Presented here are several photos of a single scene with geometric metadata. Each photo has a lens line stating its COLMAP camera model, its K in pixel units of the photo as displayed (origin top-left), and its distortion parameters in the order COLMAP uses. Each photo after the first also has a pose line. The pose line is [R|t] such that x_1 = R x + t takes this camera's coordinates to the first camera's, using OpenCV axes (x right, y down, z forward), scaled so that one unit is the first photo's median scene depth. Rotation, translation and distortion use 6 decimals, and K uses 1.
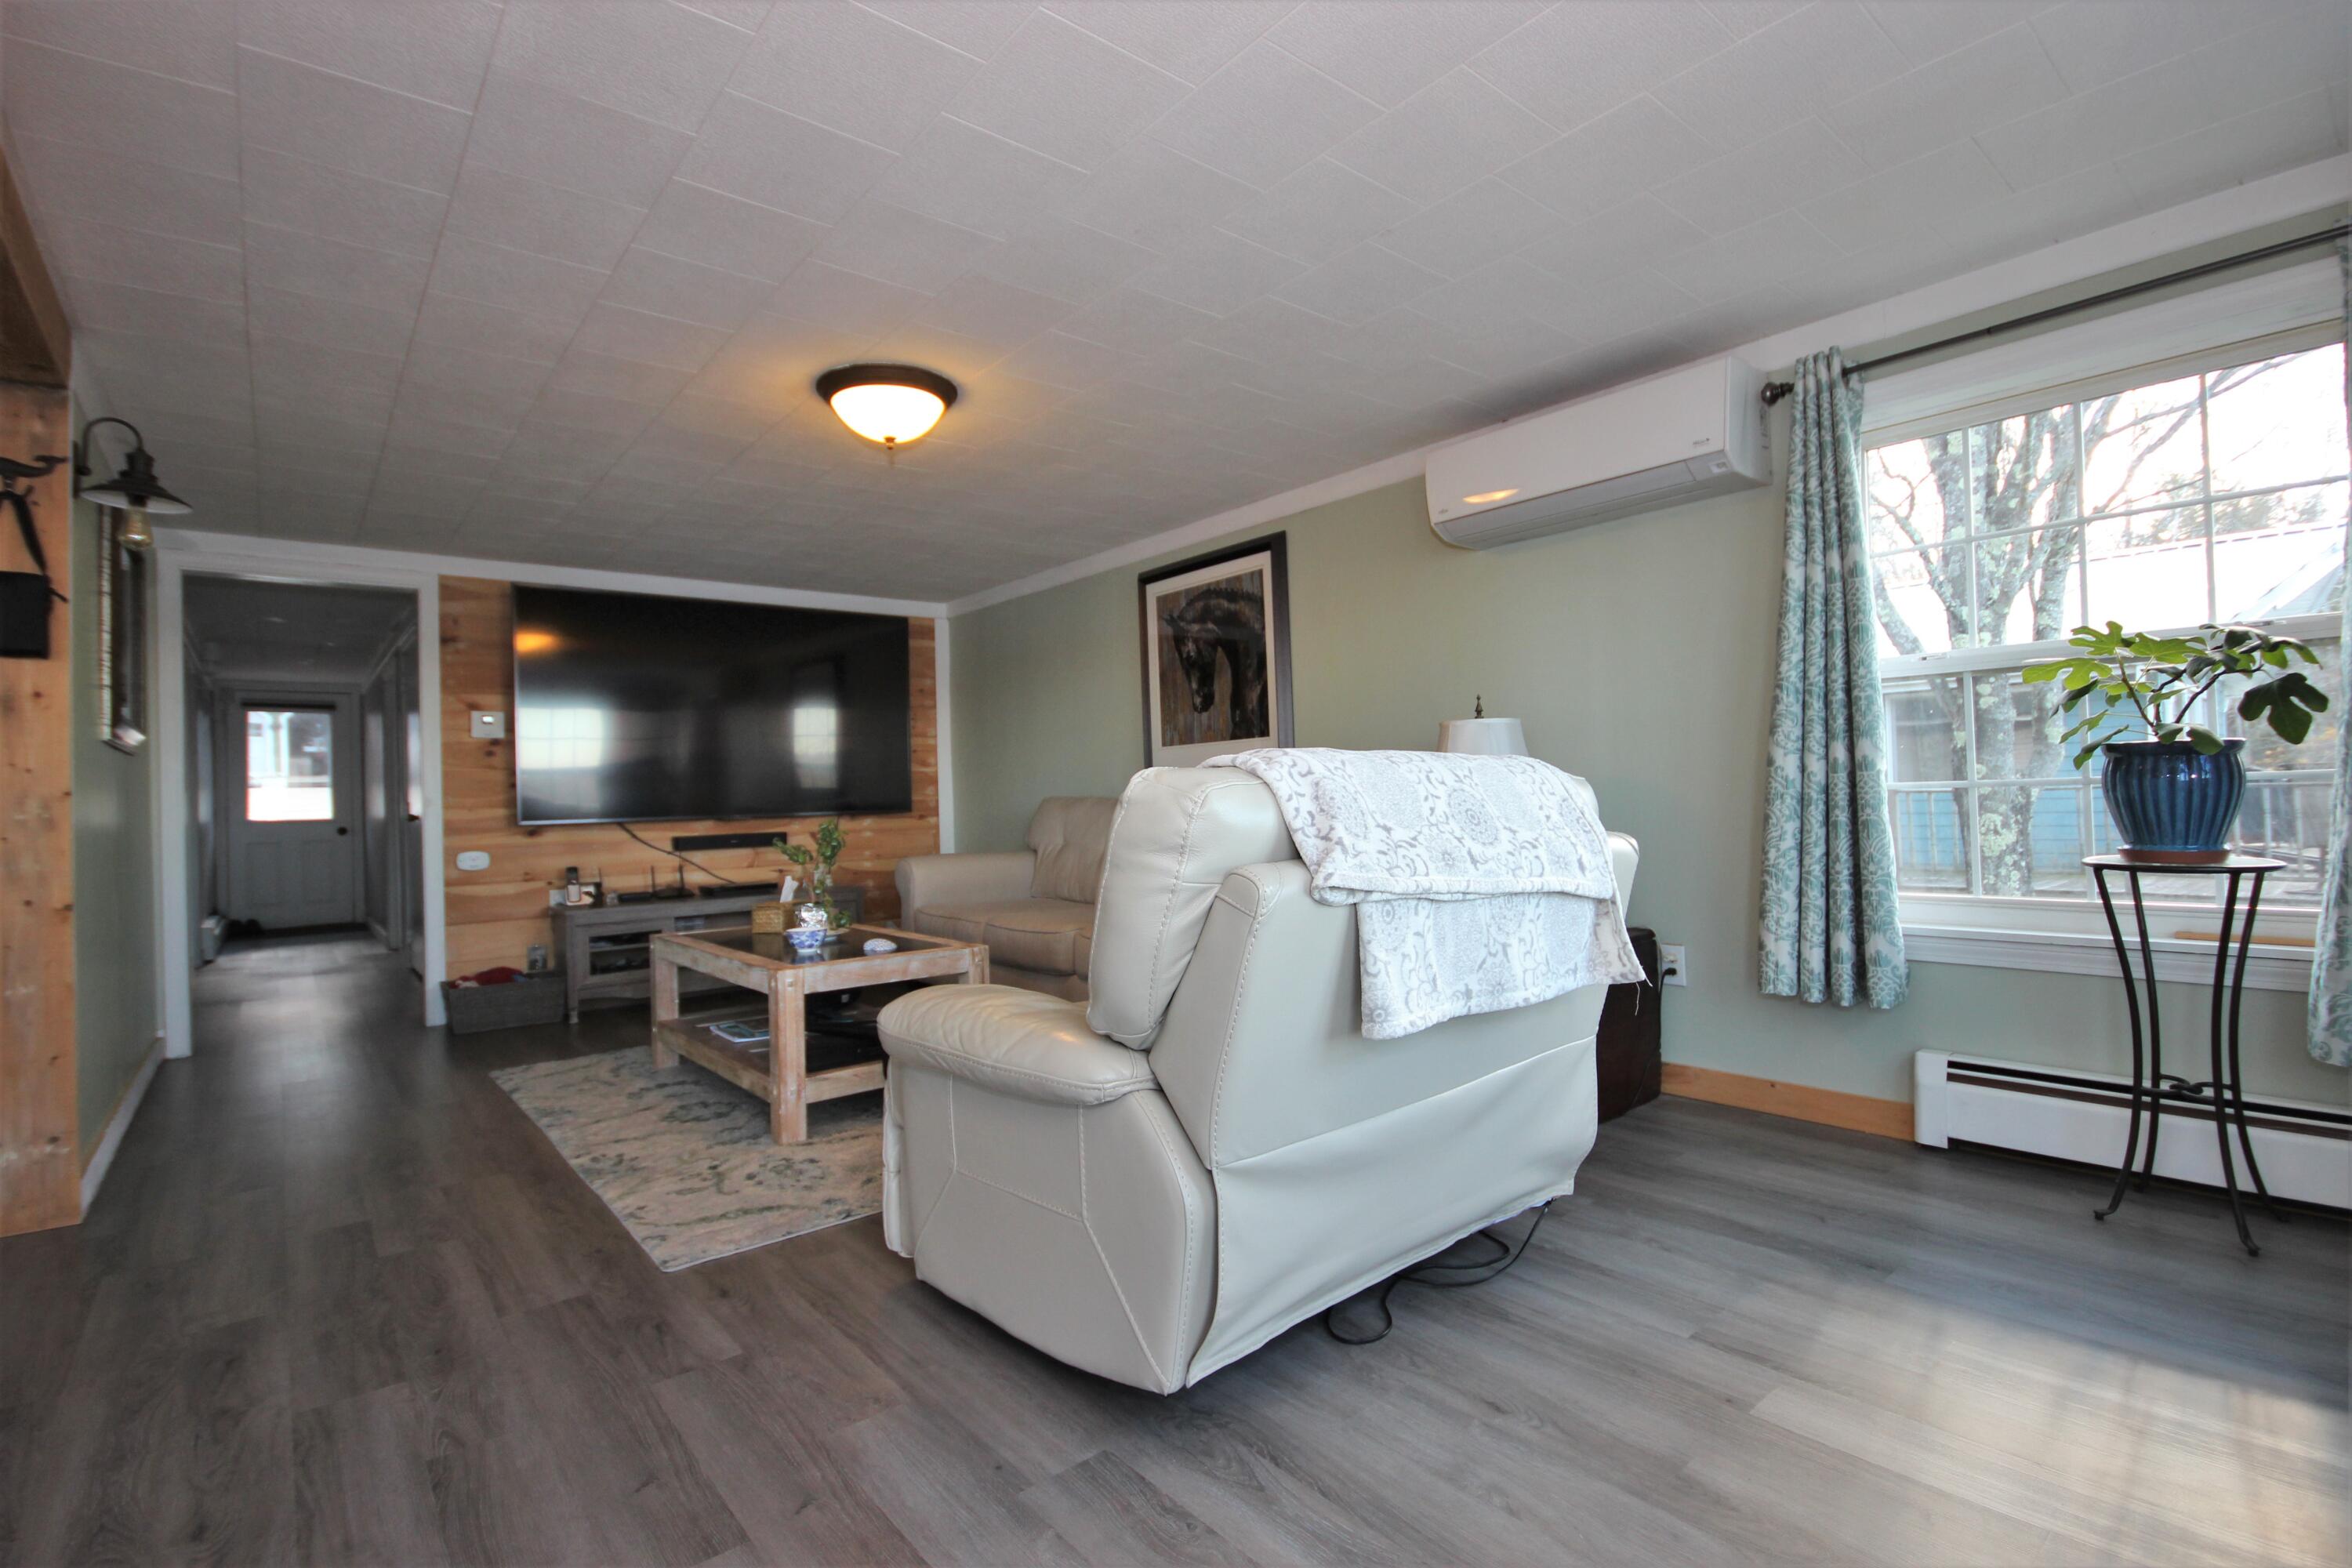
lens RADIAL K [[1086.2, 0, 1188.3], [0, 1086.2, 790.3], [0, 0, 1]] dist [-0.003503, -0.006916]
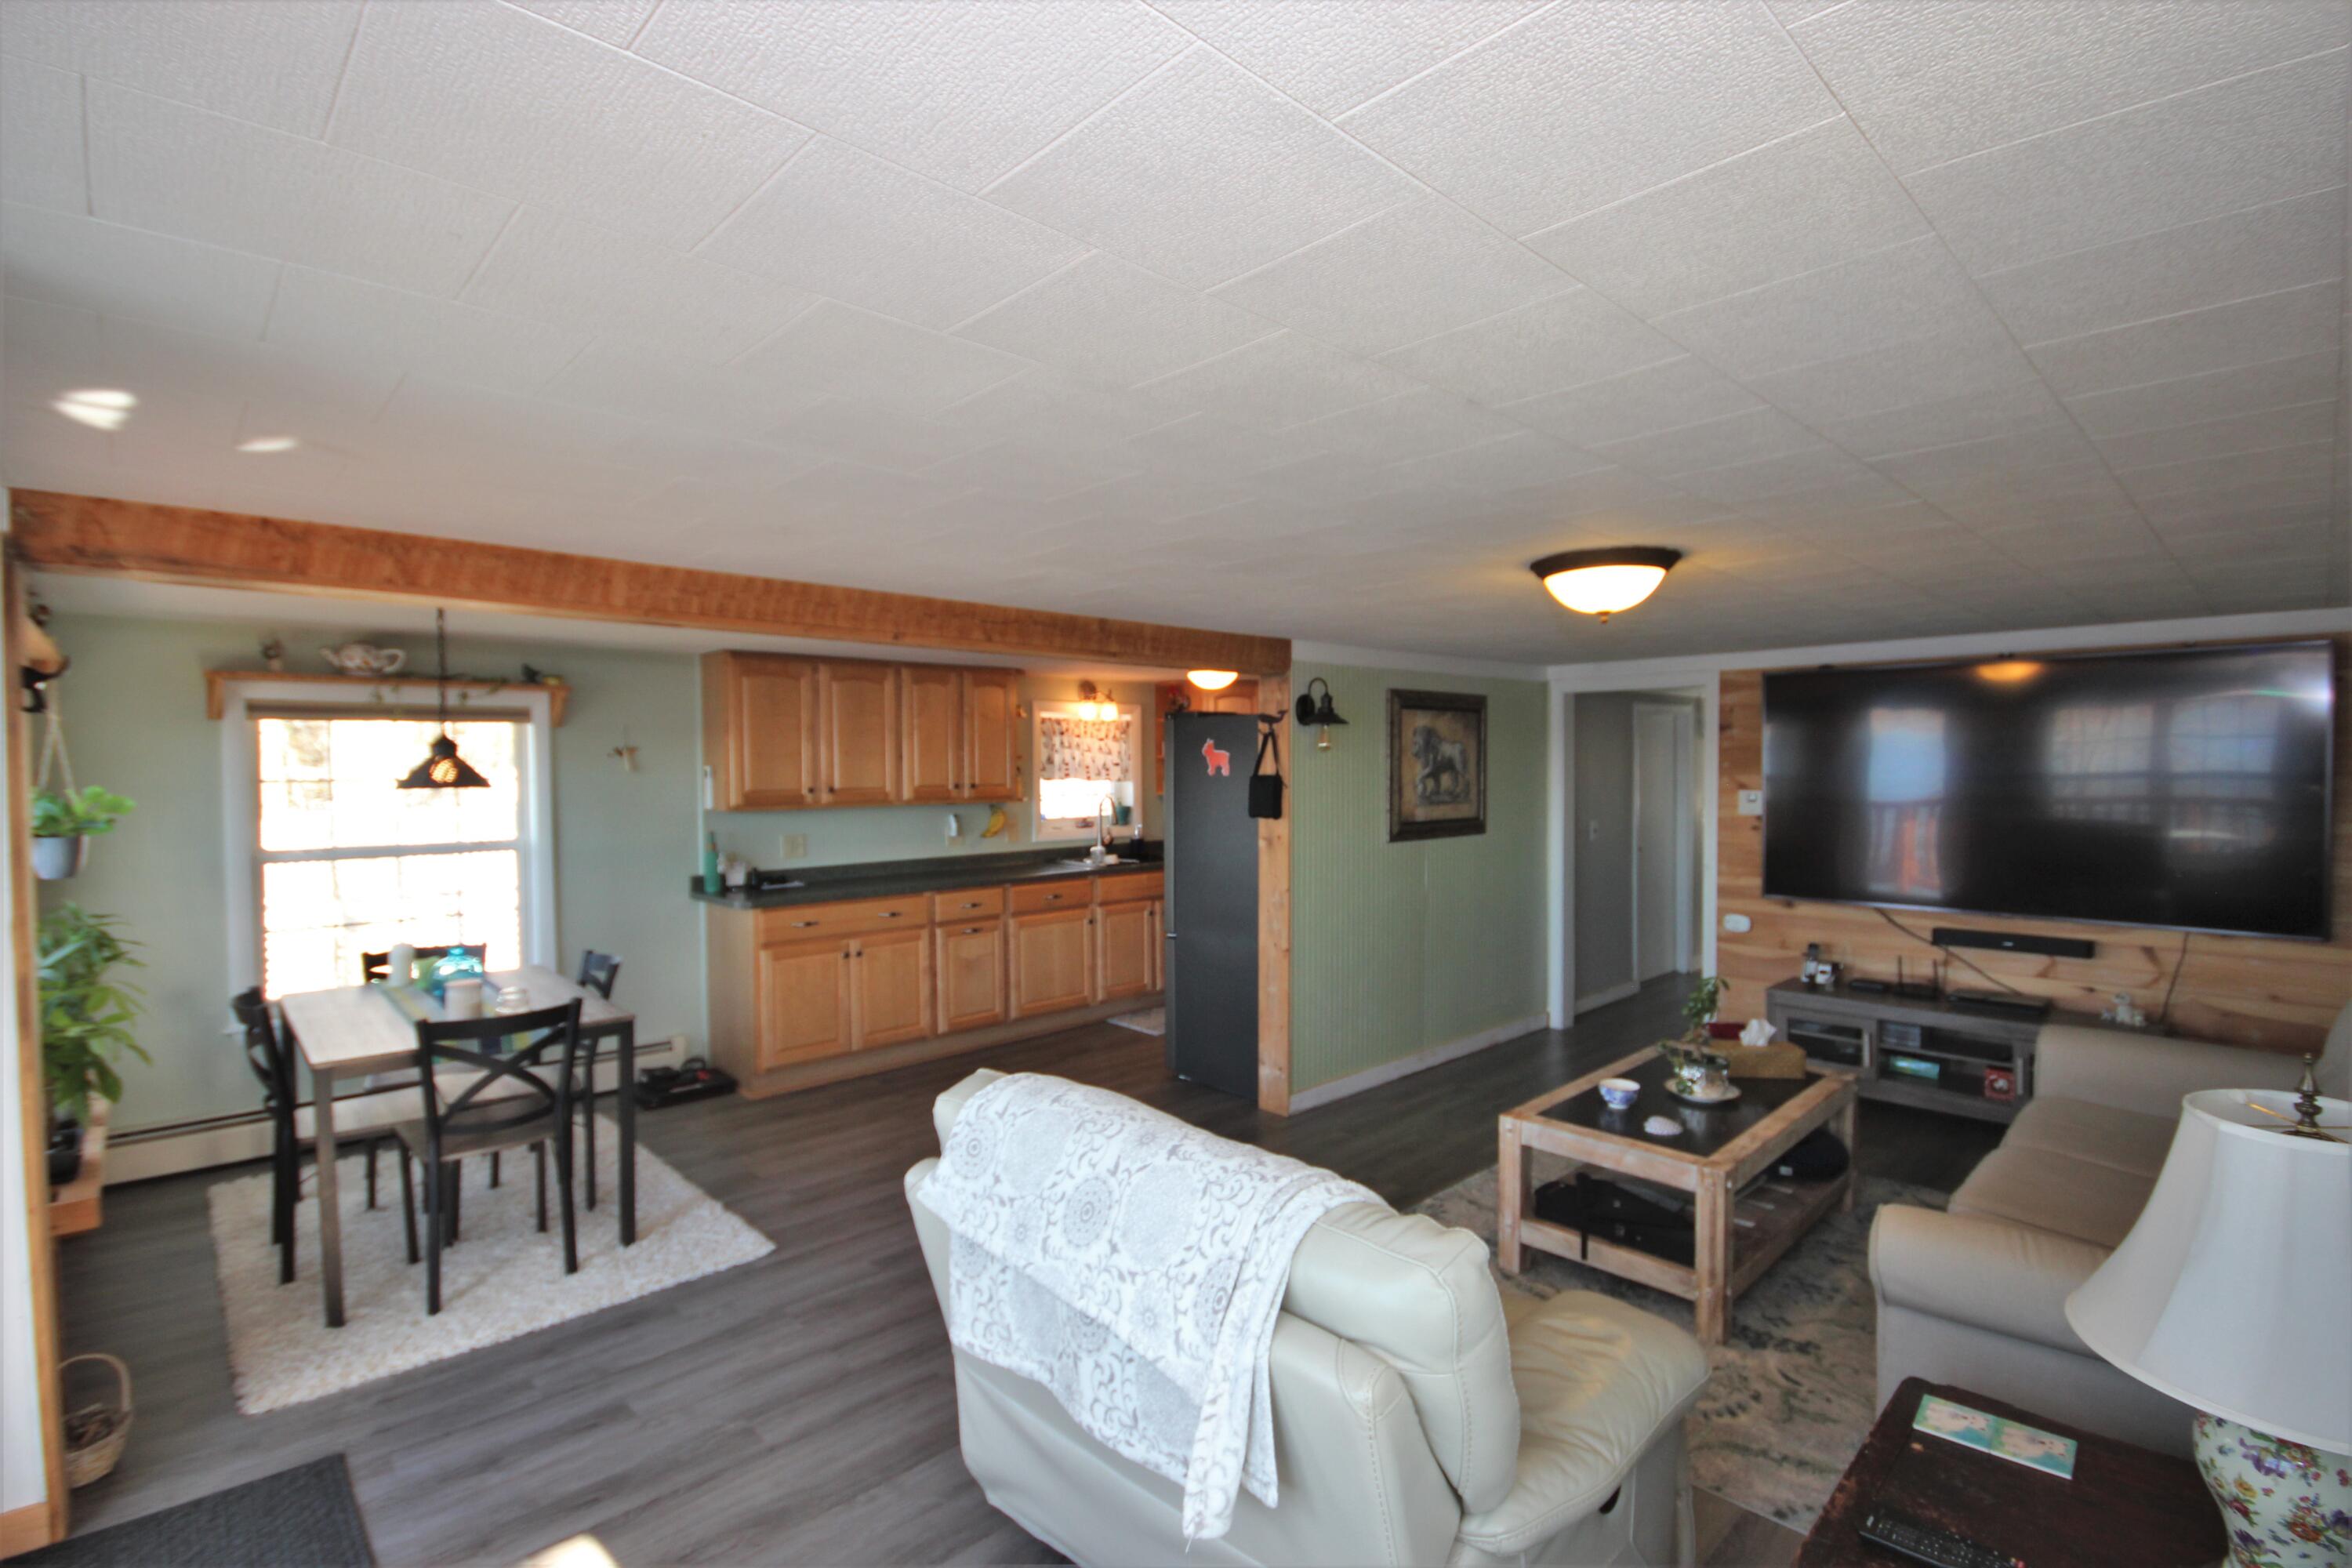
lens RADIAL K [[1086.2, 0, 1185.9], [0, 1086.2, 781.2], [0, 0, 1]] dist [-0.003503, -0.006916]
pose [[0.061409, 0.046742, -0.997018, 0.670609], [0.009224, 0.998834, 0.047395, -0.223430], [0.998070, -0.012107, 0.060907, 0.568376]]
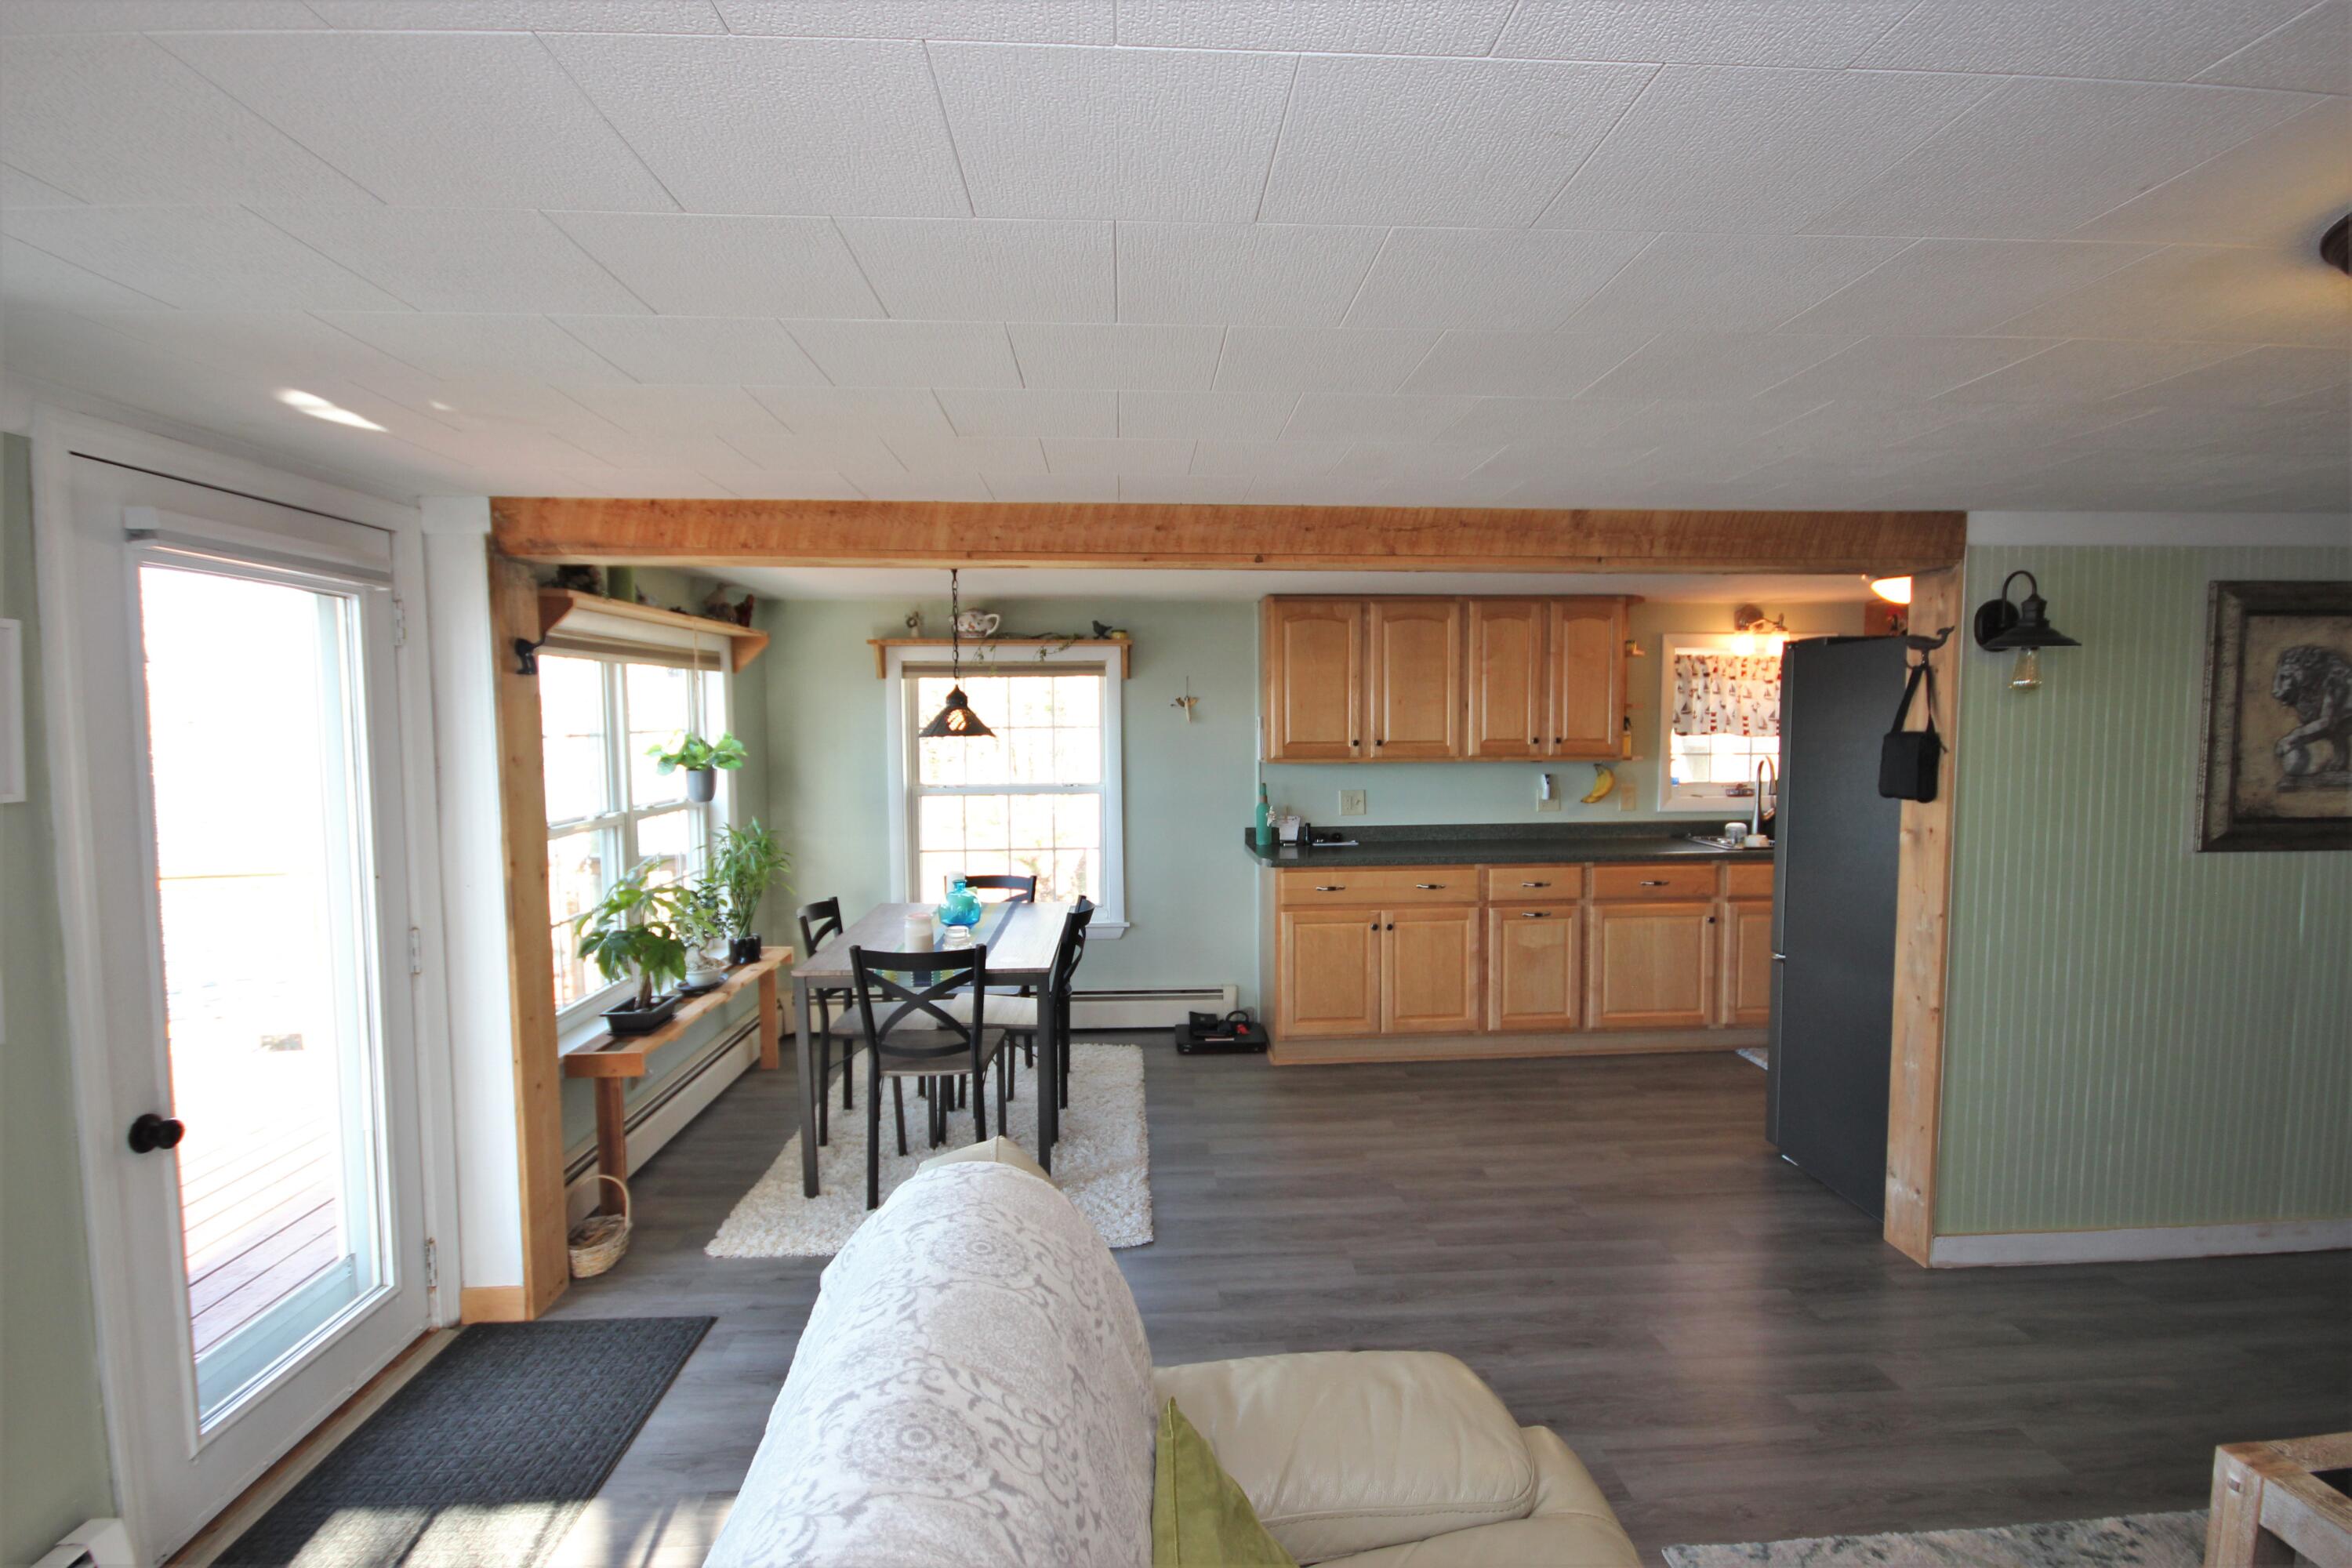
lens RADIAL K [[1086.2, 0, 1180.4], [0, 1086.2, 780.9], [0, 0, 1]] dist [-0.003503, -0.006916]
pose [[-0.606081, 0.080295, -0.791340, 0.315414], [0.027965, 0.996428, 0.079687, -0.210137], [0.794912, 0.026166, -0.606161, 0.844322]]
